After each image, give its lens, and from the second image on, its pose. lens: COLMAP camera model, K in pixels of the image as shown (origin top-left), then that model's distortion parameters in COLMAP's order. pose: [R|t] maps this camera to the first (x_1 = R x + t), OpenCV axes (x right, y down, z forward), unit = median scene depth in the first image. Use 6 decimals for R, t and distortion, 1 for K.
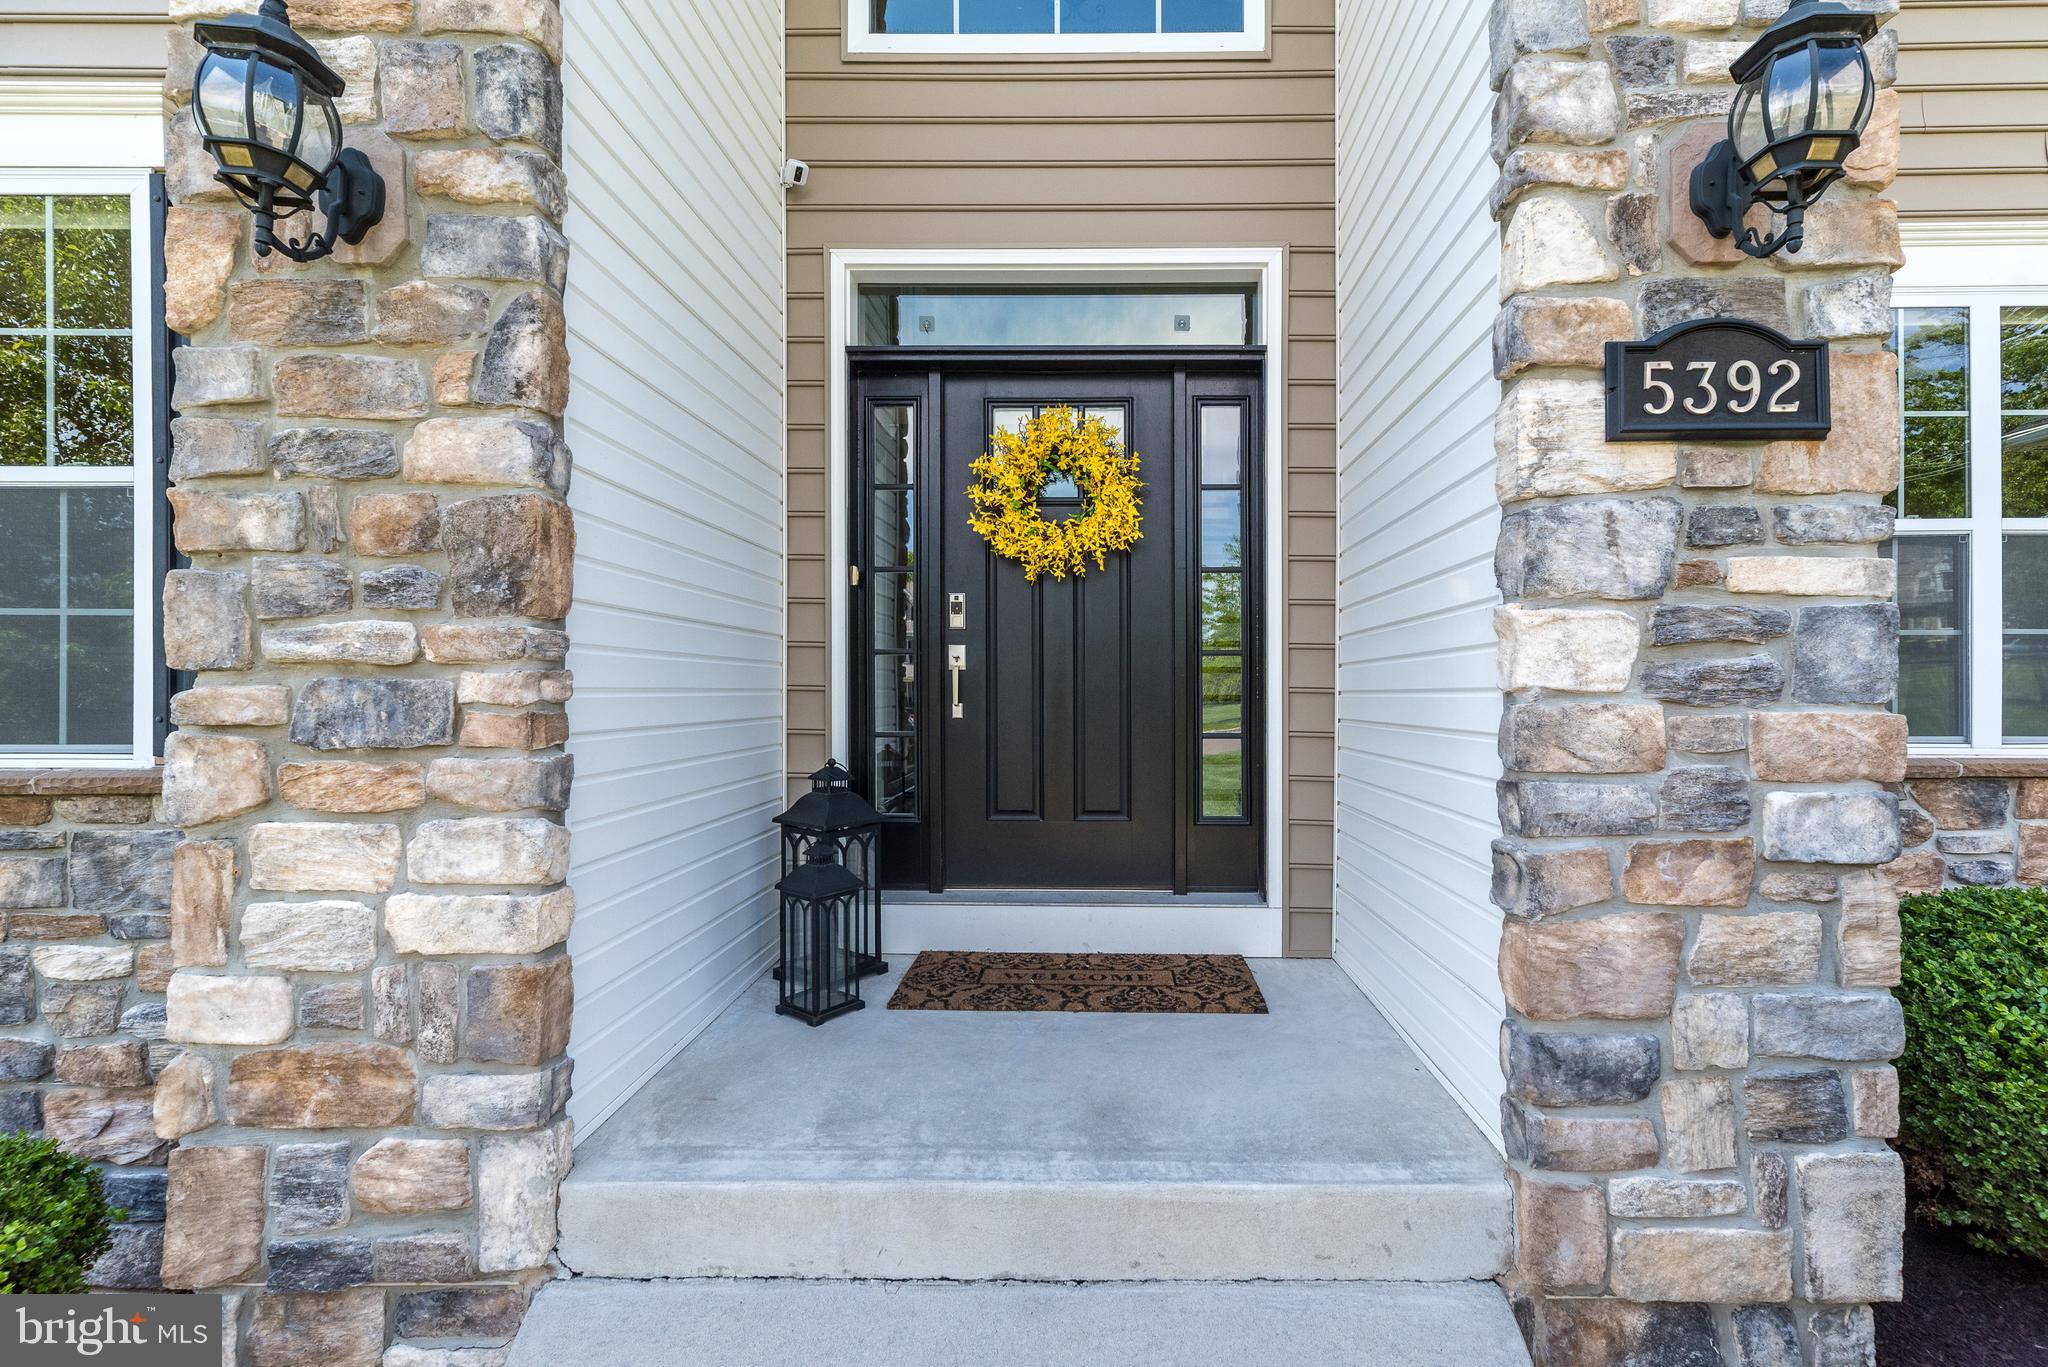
lens RADIAL K [[885.6, 0, 1027.5], [0, 885.6, 703.4], [0, 0, 1]] dist [0.008045, -0.000088]
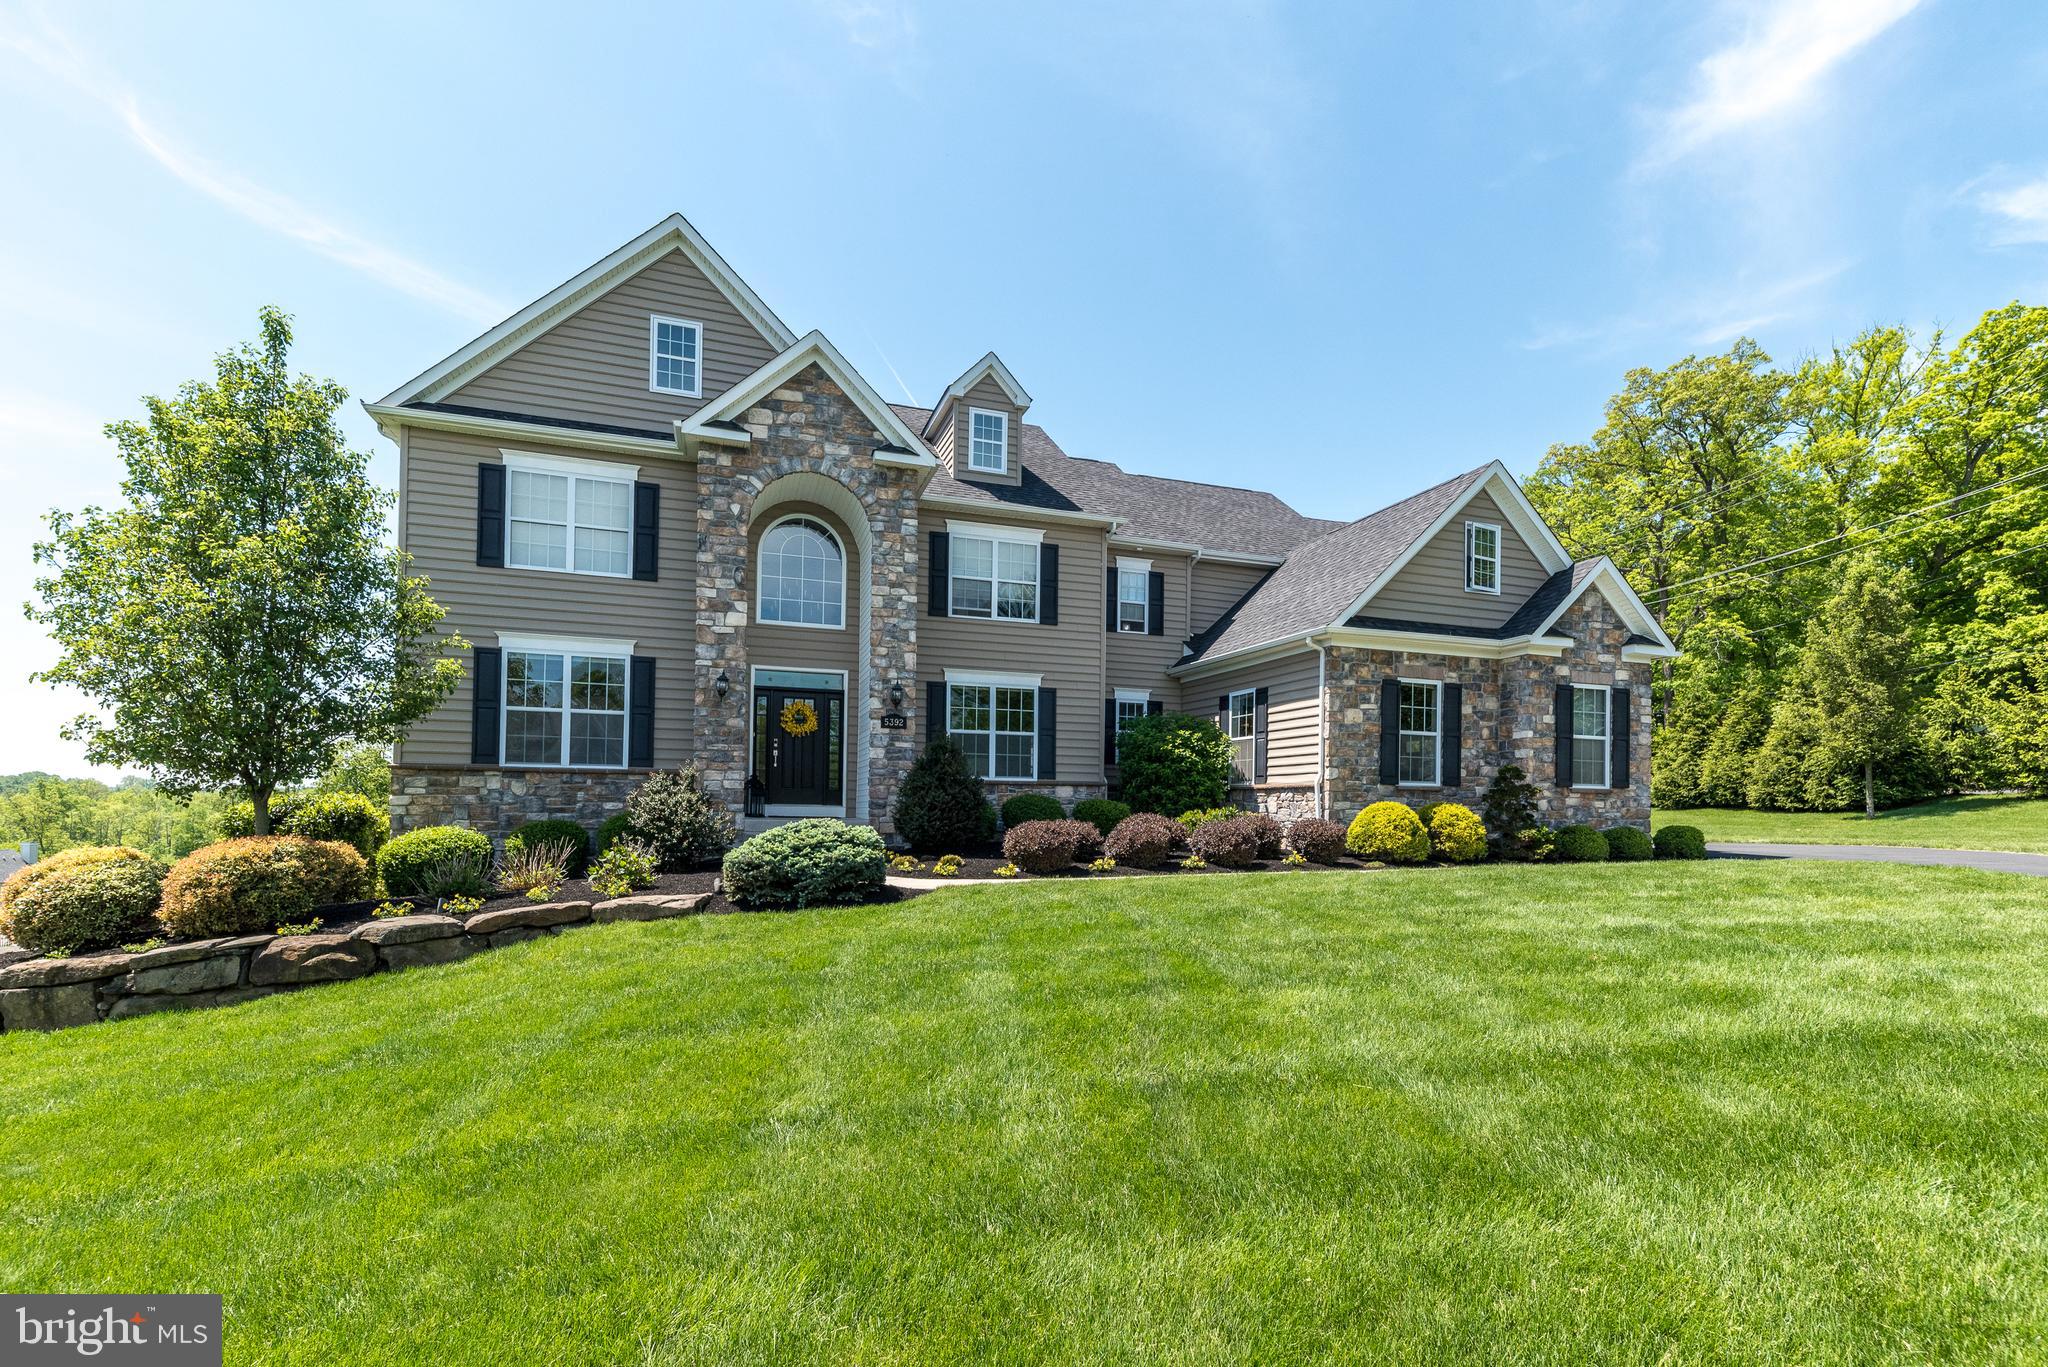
lens RADIAL K [[885.6, 0, 1027.5], [0, 885.6, 703.4], [0, 0, 1]] dist [0.008045, -0.000088]
pose [[0.907804, 0.052730, 0.416067, -1.518678], [0.002015, 0.991505, -0.130054, 0.542902], [-0.419390, 0.118902, 0.899986, -6.879125]]
